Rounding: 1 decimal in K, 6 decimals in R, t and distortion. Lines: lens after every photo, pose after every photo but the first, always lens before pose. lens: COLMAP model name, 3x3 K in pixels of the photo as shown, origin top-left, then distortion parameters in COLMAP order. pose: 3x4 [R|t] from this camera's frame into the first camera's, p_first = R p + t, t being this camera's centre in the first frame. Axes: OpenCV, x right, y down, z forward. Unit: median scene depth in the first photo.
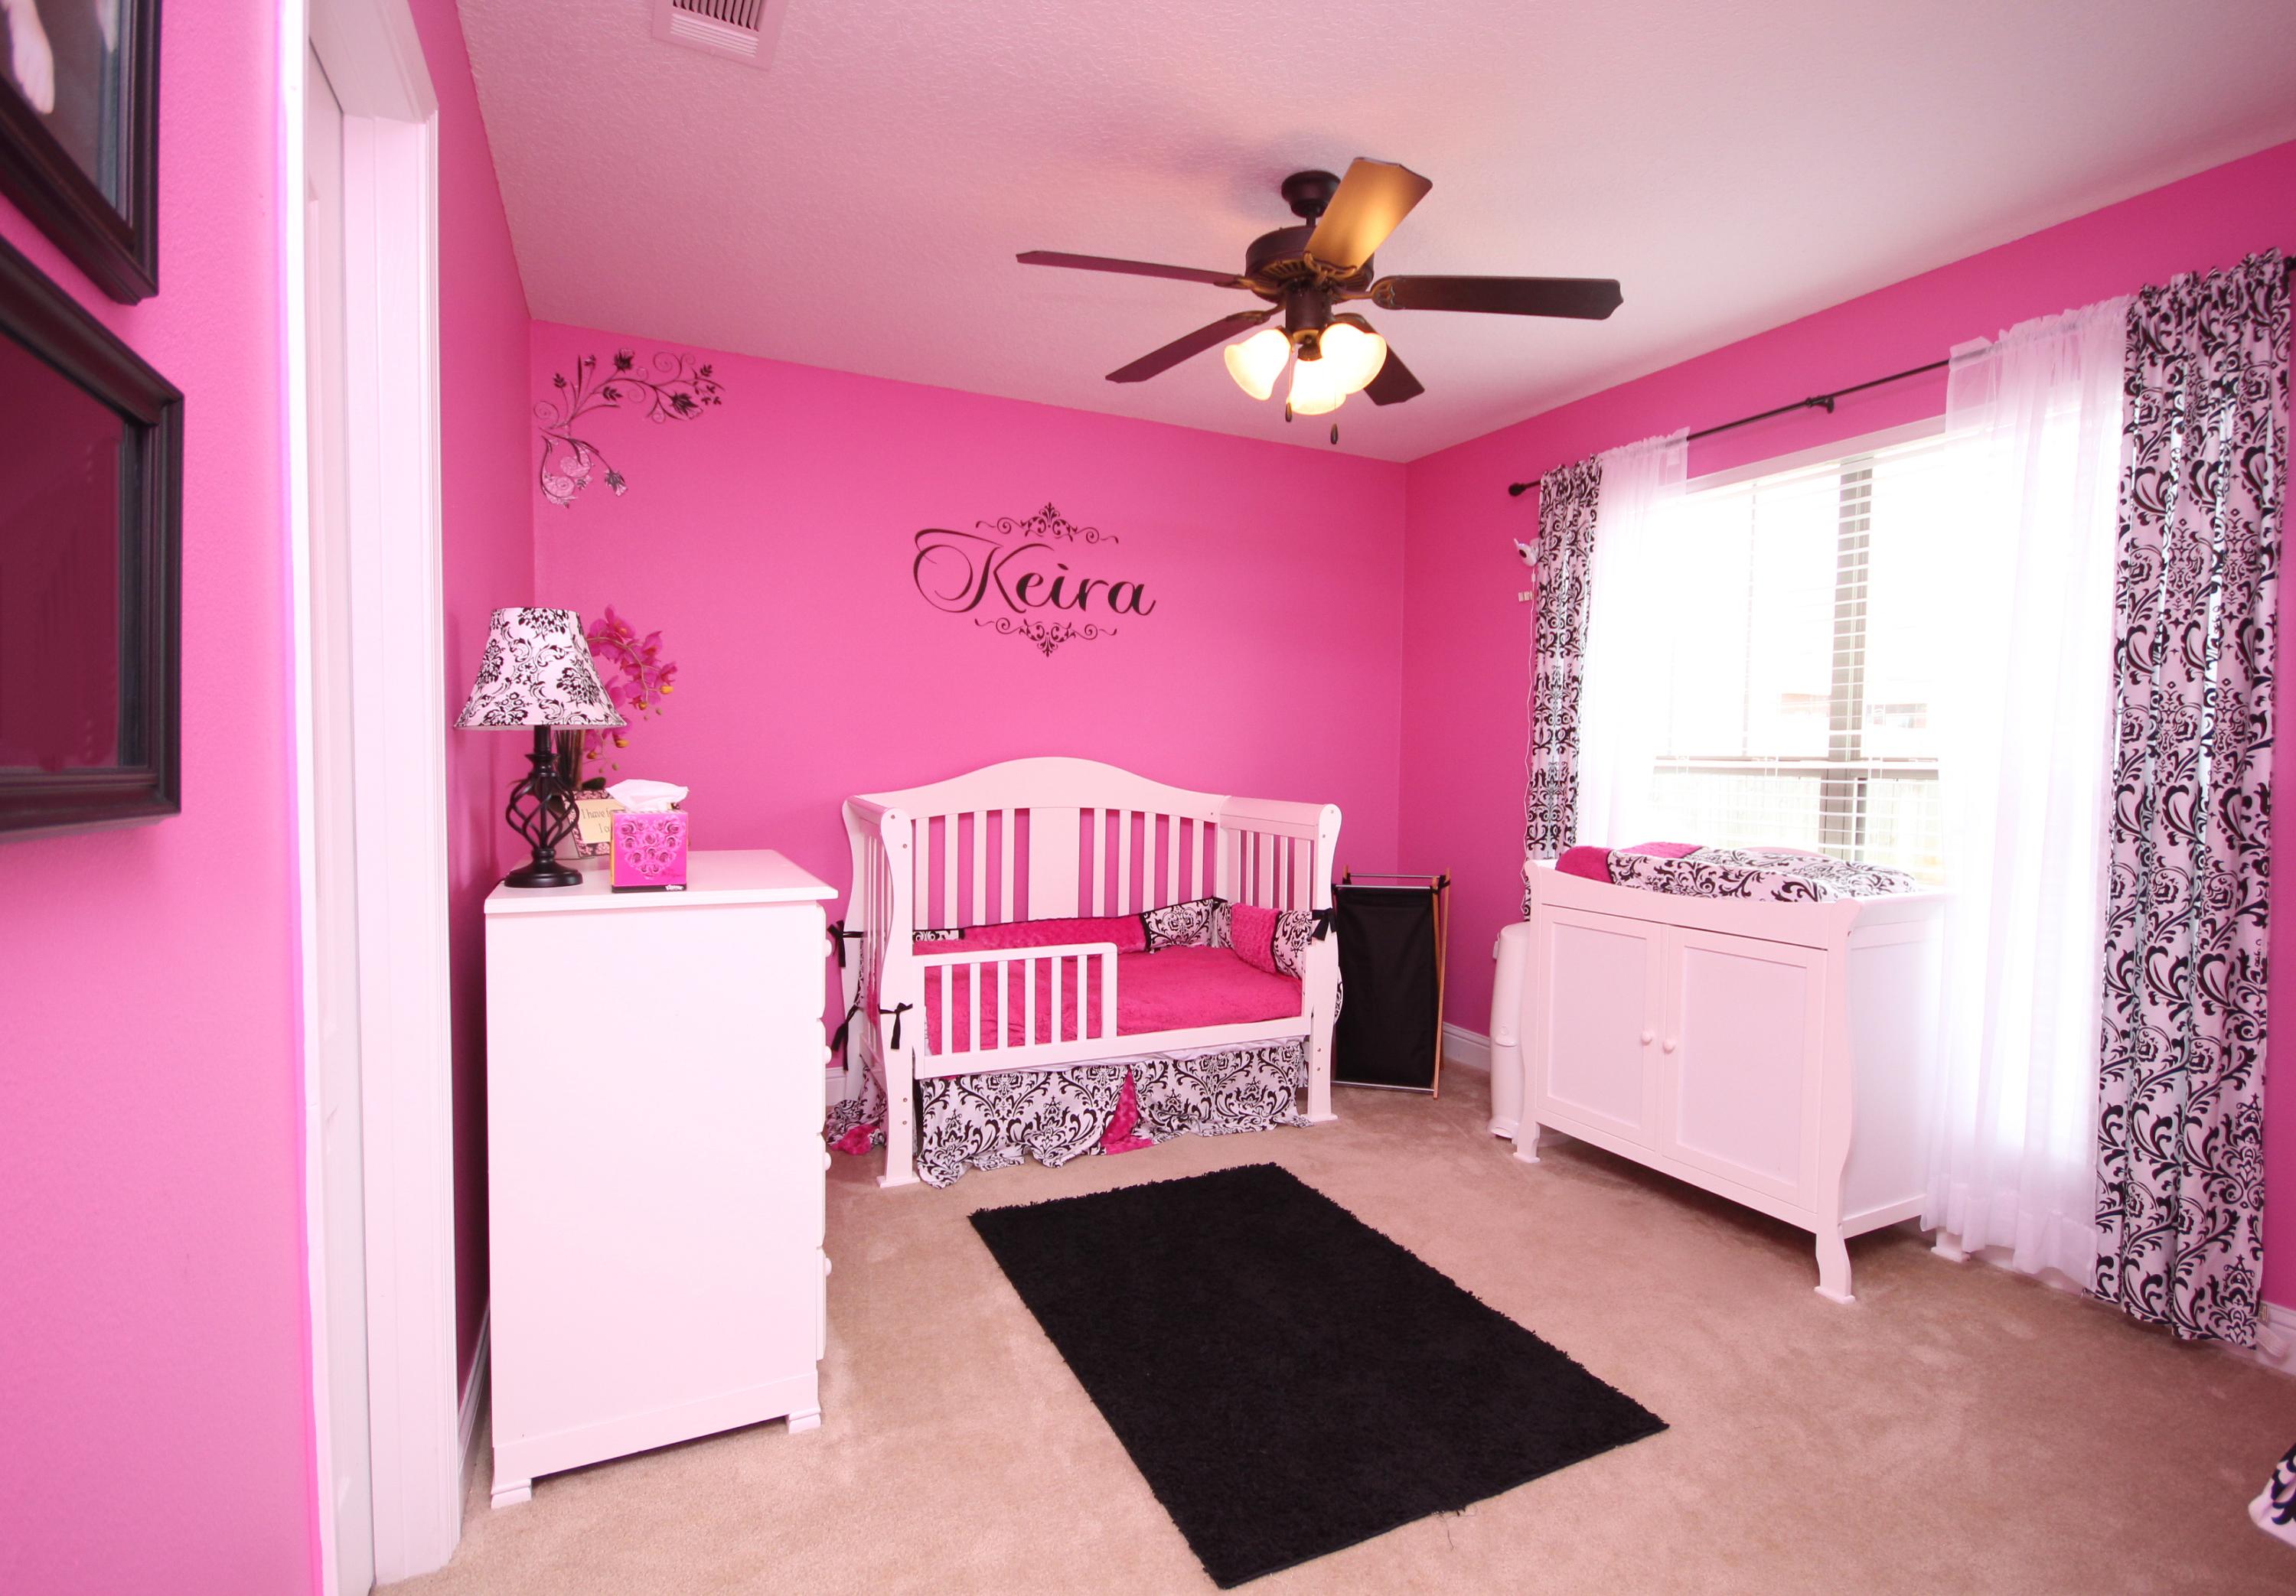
lens RADIAL K [[1069.4, 0, 1149.1], [0, 1069.4, 790.1], [0, 0, 1]] dist [0.000756, -0.000141]
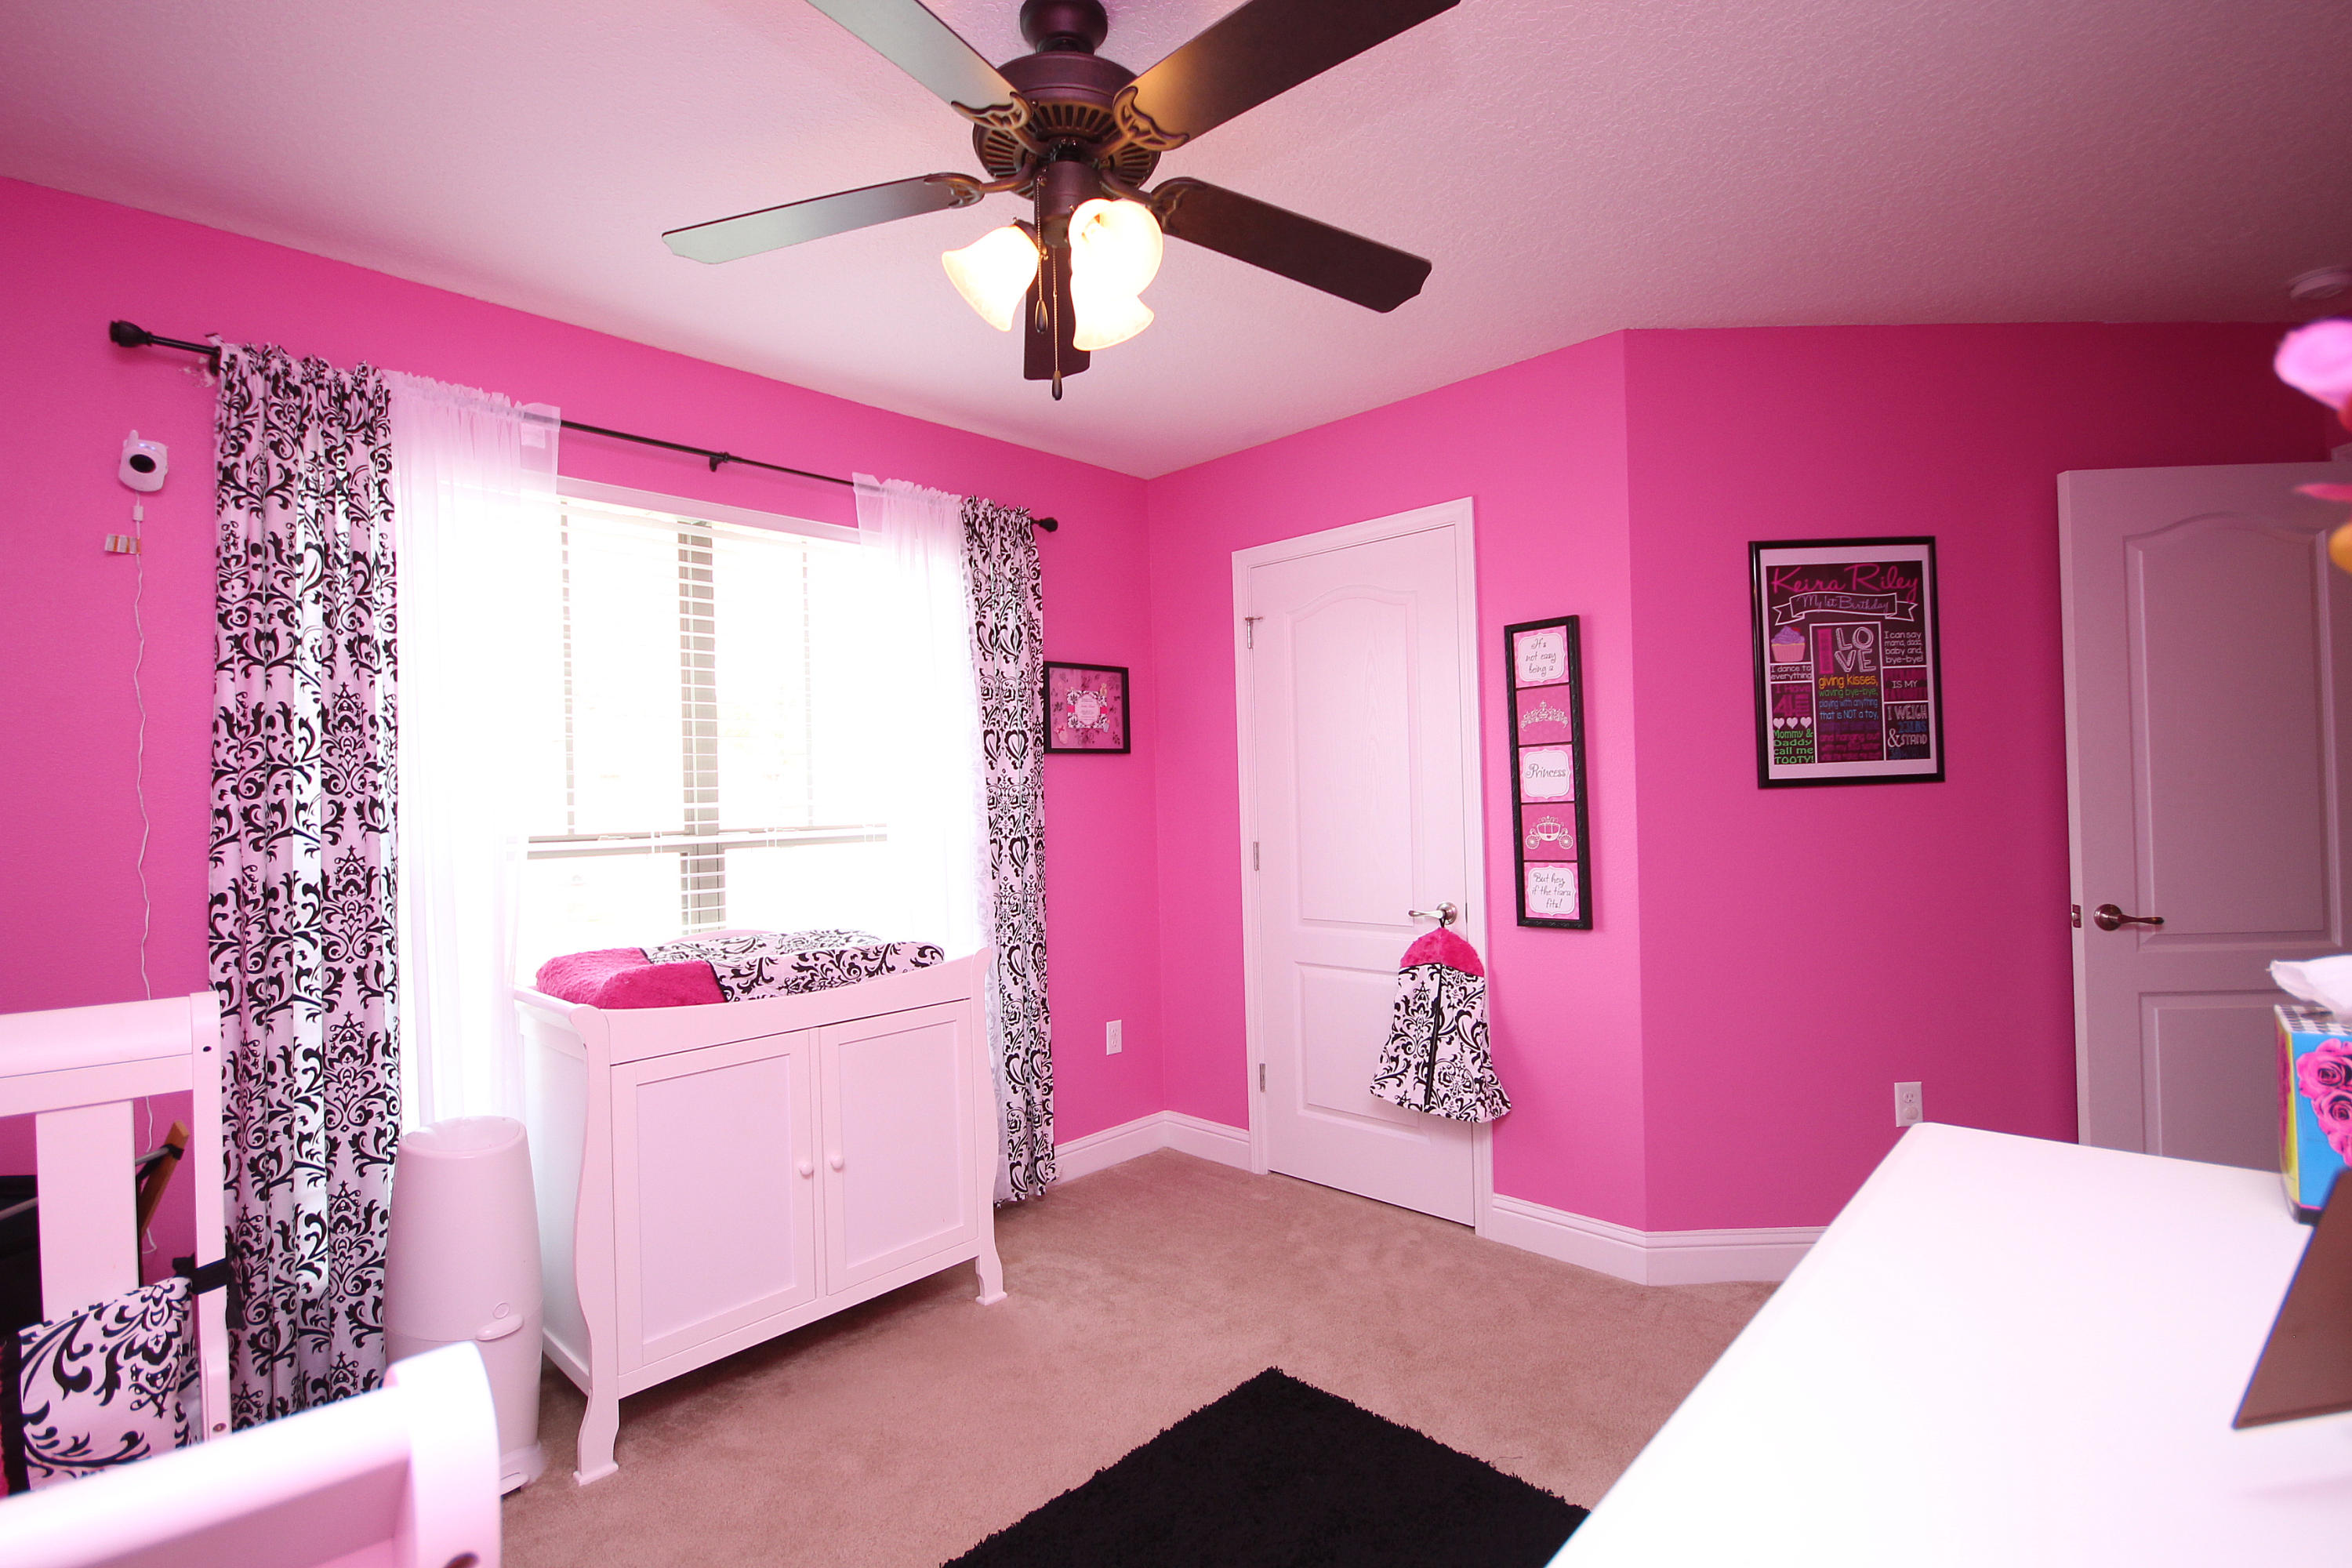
lens RADIAL K [[1095.5, 0, 1181.6], [0, 1095.5, 790.4], [0, 0, 1]] dist [-0.004142, 0.000168]
pose [[-0.350373, 0.007209, 0.936582, -0.429635], [0.054634, 0.998425, 0.012753, -0.058125], [-0.935015, 0.055637, -0.350215, 0.978154]]
